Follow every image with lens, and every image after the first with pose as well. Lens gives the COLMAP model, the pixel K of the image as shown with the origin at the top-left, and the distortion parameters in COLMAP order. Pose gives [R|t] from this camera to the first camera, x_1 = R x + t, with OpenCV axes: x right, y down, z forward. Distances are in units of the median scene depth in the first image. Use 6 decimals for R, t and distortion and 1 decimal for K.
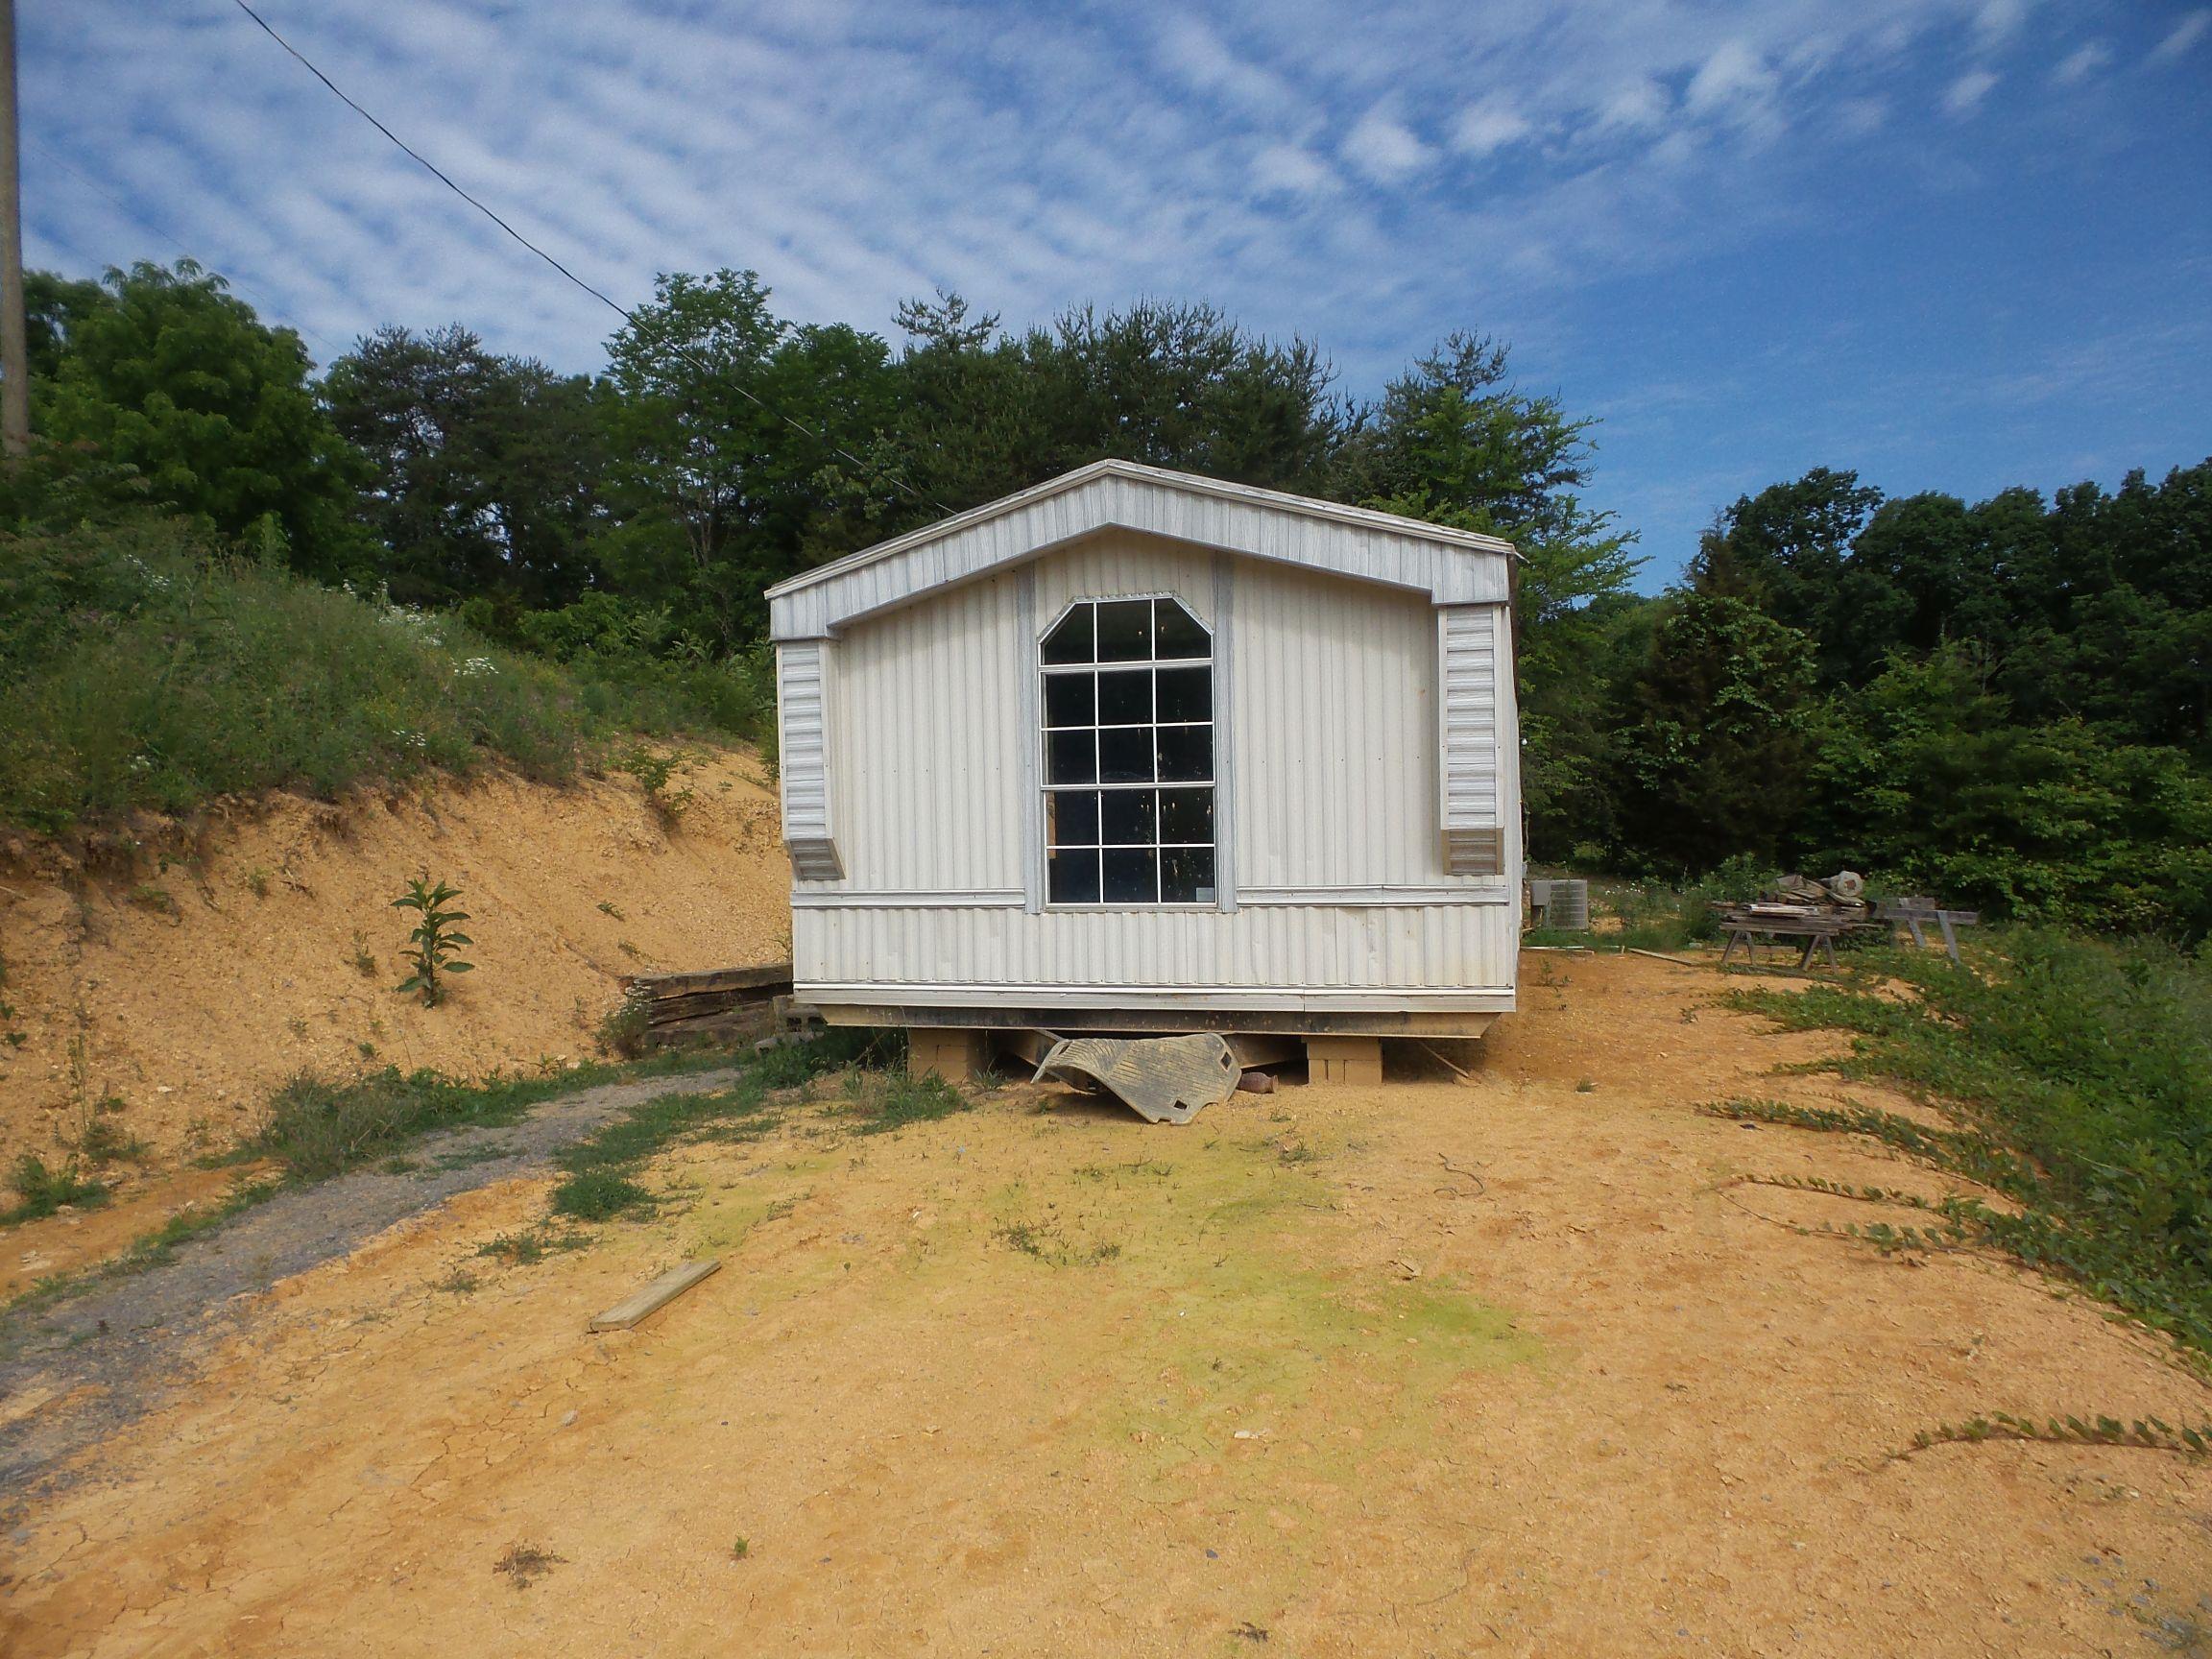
lens RADIAL K [[1526.9, 0, 1124.1], [0, 1526.9, 835.0], [0, 0, 1]] dist [-0.001019, -0.002956]
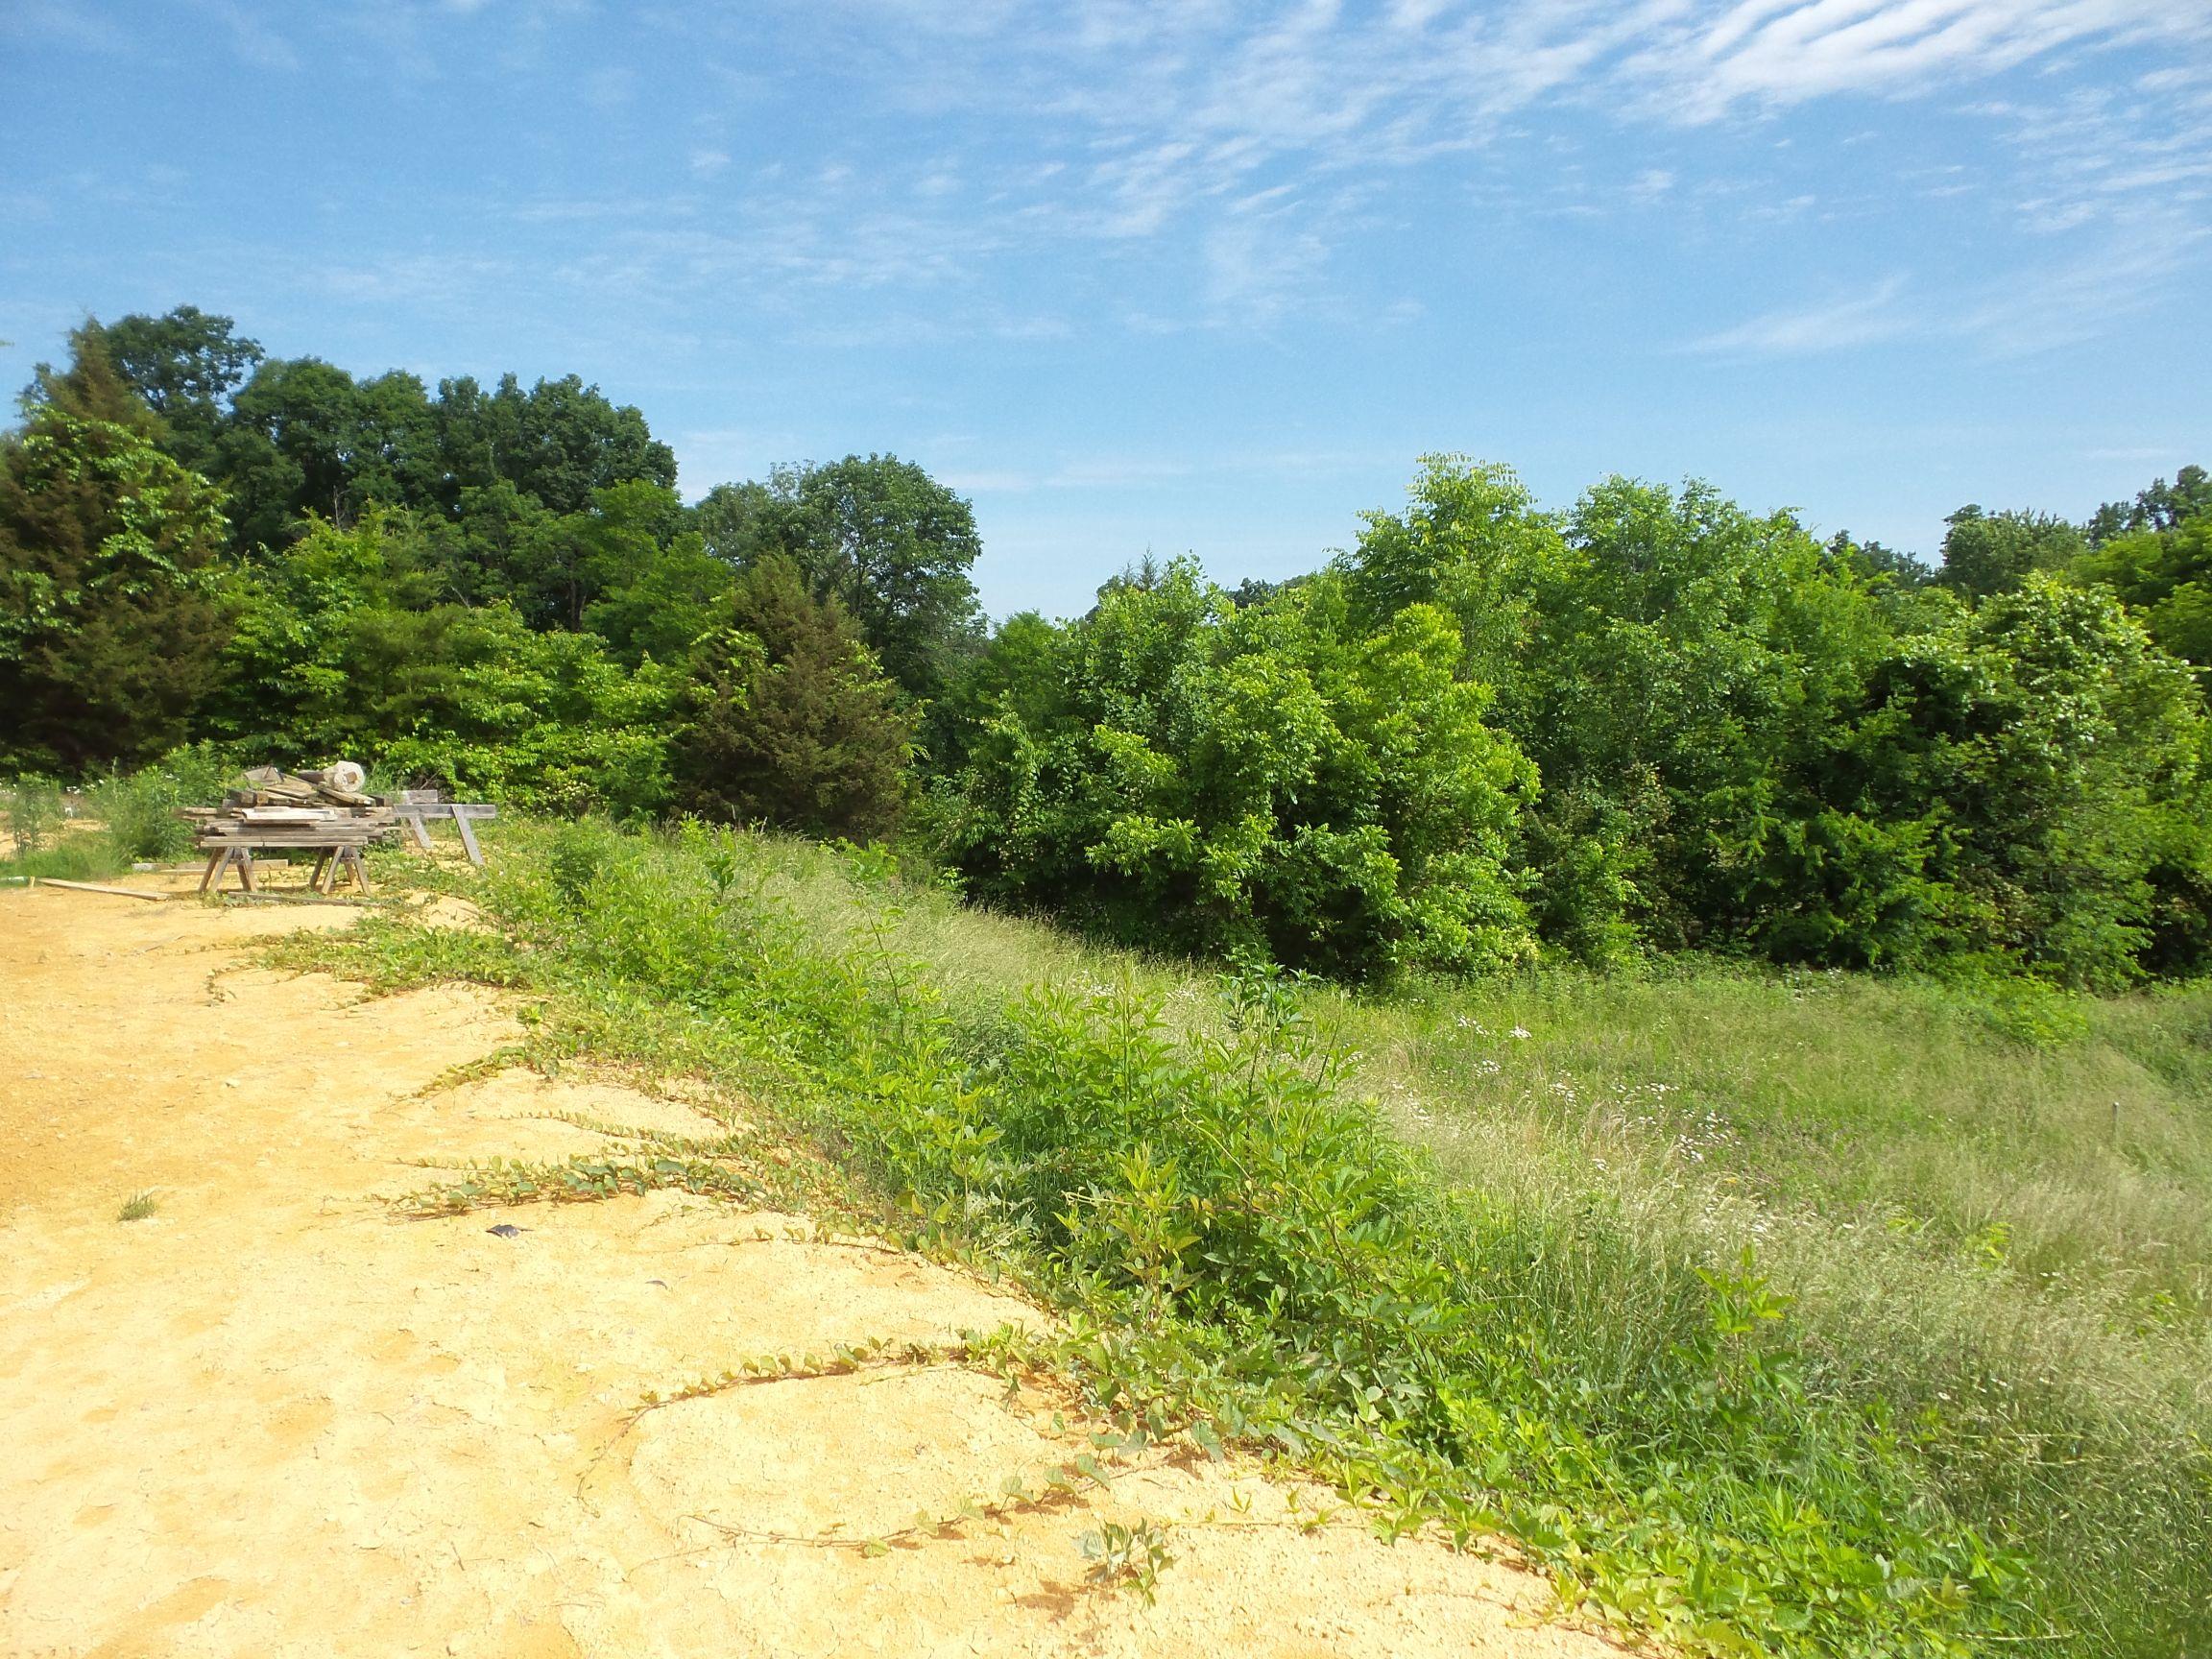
lens RADIAL K [[1517.1, 0, 1123.1], [0, 1517.1, 833.3], [0, 0, 1]] dist [-0.005360, 0.006866]
pose [[0.556611, -0.062875, 0.828391, 0.018563], [0.000849, 0.997174, 0.075115, 0.000818], [-0.830773, -0.041107, 0.555091, 0.111192]]
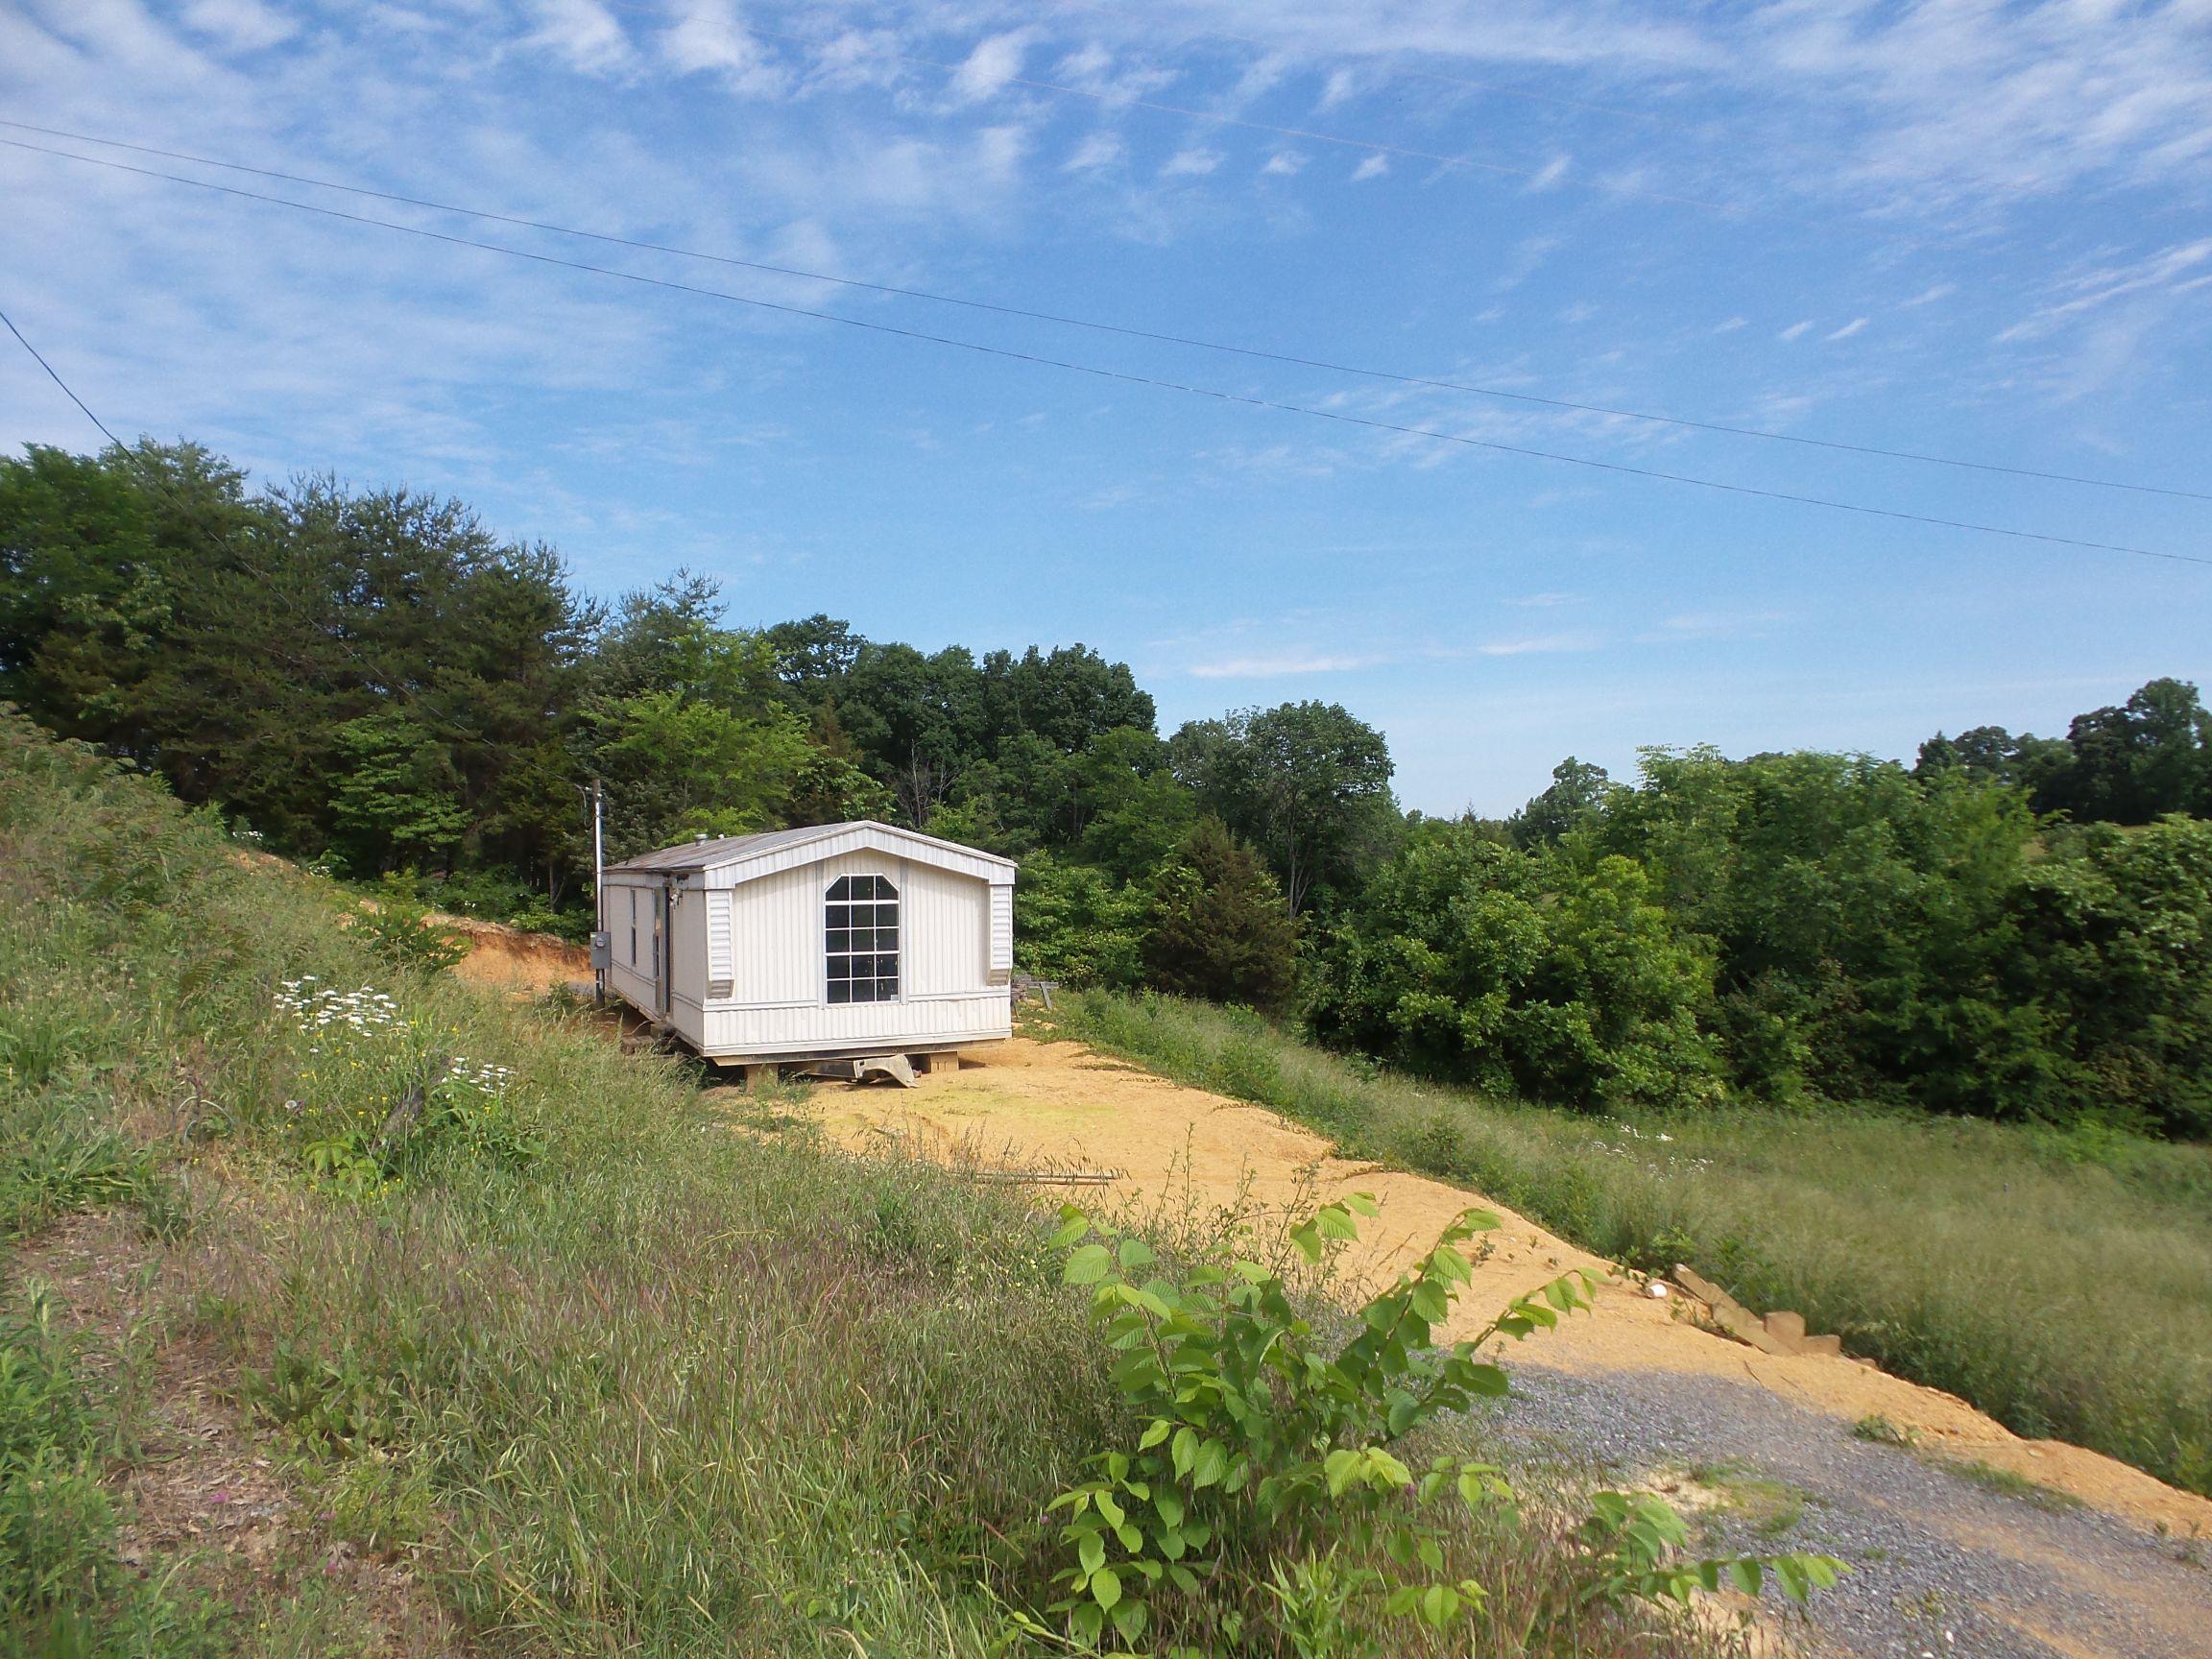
lens RADIAL K [[1515.5, 0, 1119.2], [0, 1515.5, 827.2], [0, 0, 1]] dist [-0.003962, -0.001051]
pose [[0.784014, 0.023383, 0.620303, -0.293257], [0.005045, 0.999017, -0.044036, -0.031000], [-0.620723, 0.037654, 0.783125, -0.281782]]
